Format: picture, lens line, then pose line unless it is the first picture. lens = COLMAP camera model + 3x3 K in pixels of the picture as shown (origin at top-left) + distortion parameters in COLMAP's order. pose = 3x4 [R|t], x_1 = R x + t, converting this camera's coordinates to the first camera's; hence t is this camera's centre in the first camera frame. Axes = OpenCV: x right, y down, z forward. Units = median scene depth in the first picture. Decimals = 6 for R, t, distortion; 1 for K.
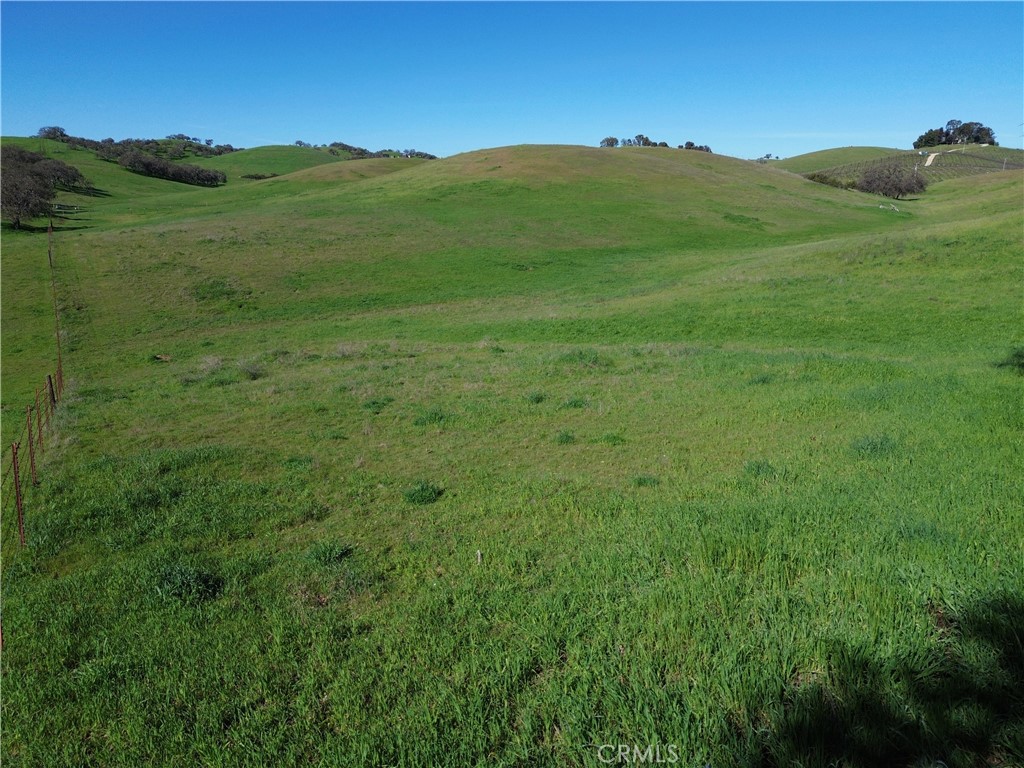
lens RADIAL K [[725.7, 0, 509.8], [0, 725.7, 387.4], [0, 0, 1]] dist [0.065284, -0.057034]
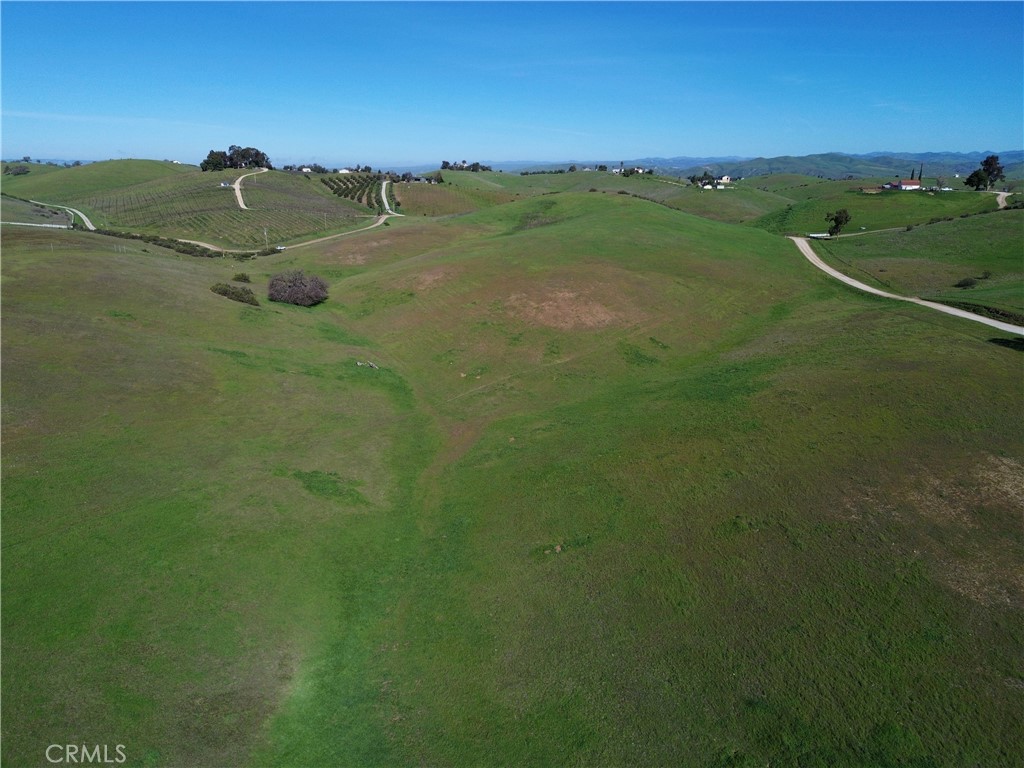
lens RADIAL K [[725.7, 0, 510.7], [0, 725.7, 382.0], [0, 0, 1]] dist [0.065284, -0.057034]
pose [[0.613795, -0.219913, 0.758218, -0.132498], [0.208264, 0.971502, 0.113180, -0.334087], [-0.761500, 0.088440, 0.642103, 0.256822]]
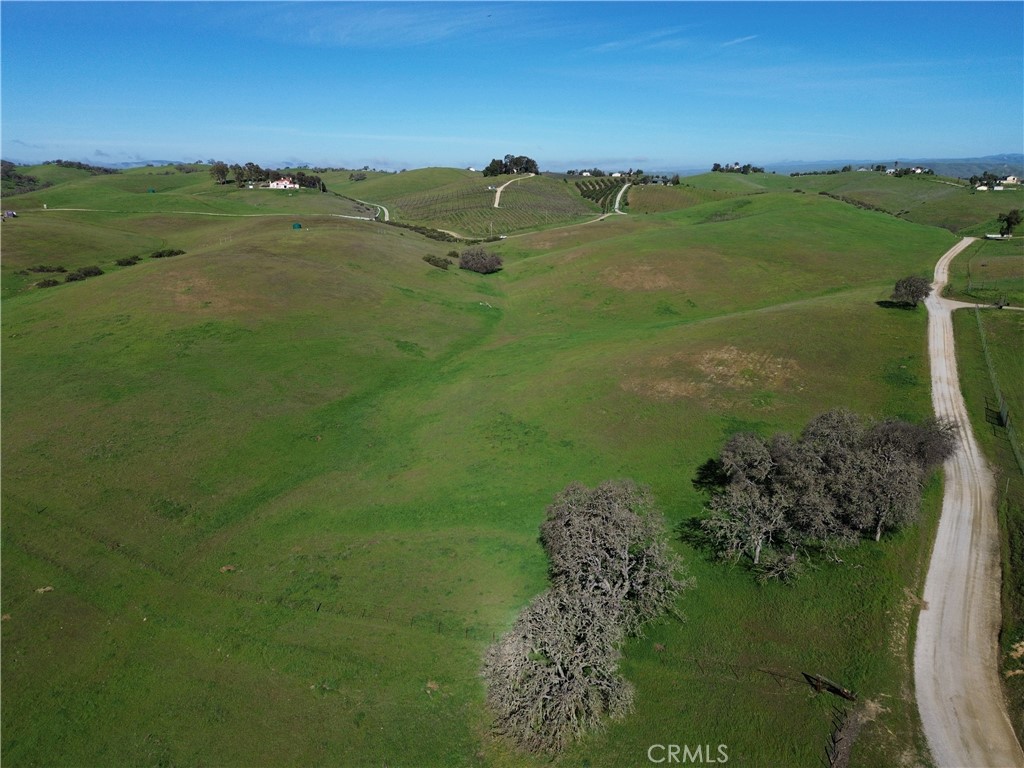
lens RADIAL K [[725.7, 0, 512.1], [0, 725.7, 386.7], [0, 0, 1]] dist [0.065284, -0.057034]
pose [[0.866632, -0.144009, 0.477714, -0.202652], [0.136699, 0.989337, 0.050251, -0.164166], [-0.479857, 0.021754, 0.877077, -0.383329]]
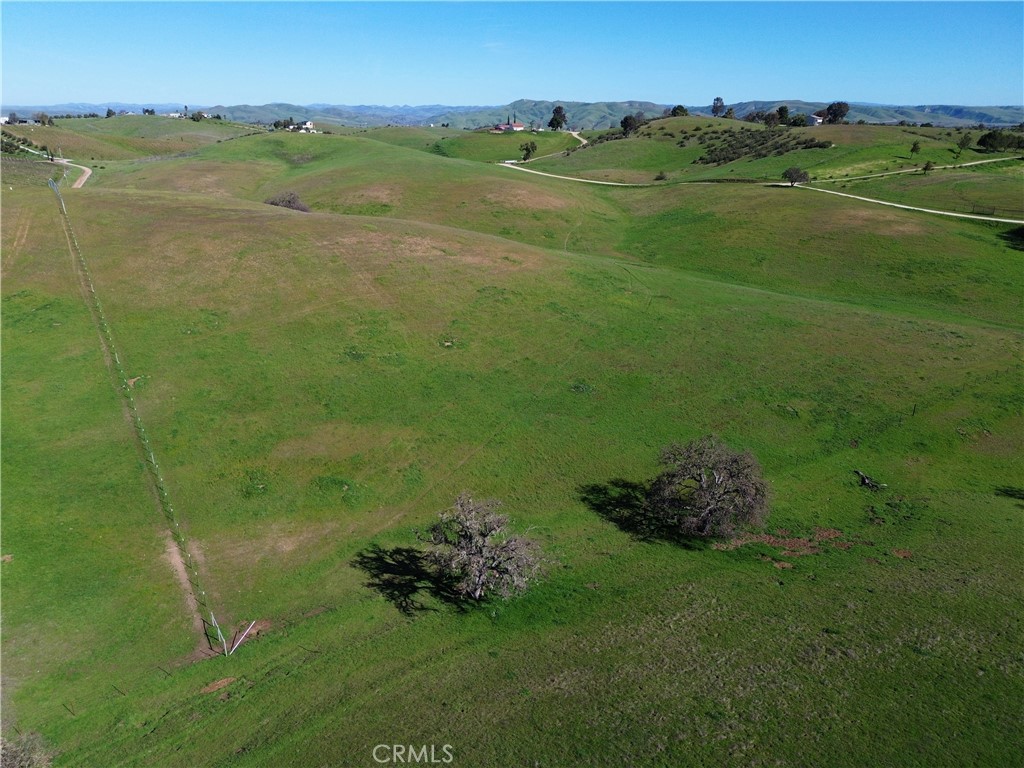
lens RADIAL K [[725.7, 0, 510.7], [0, 725.7, 382.1], [0, 0, 1]] dist [0.065284, -0.057034]
pose [[-0.027879, -0.337054, 0.941072, -1.111272], [0.263189, 0.905746, 0.332199, -0.520001], [-0.964341, 0.256941, 0.063457, 1.056507]]
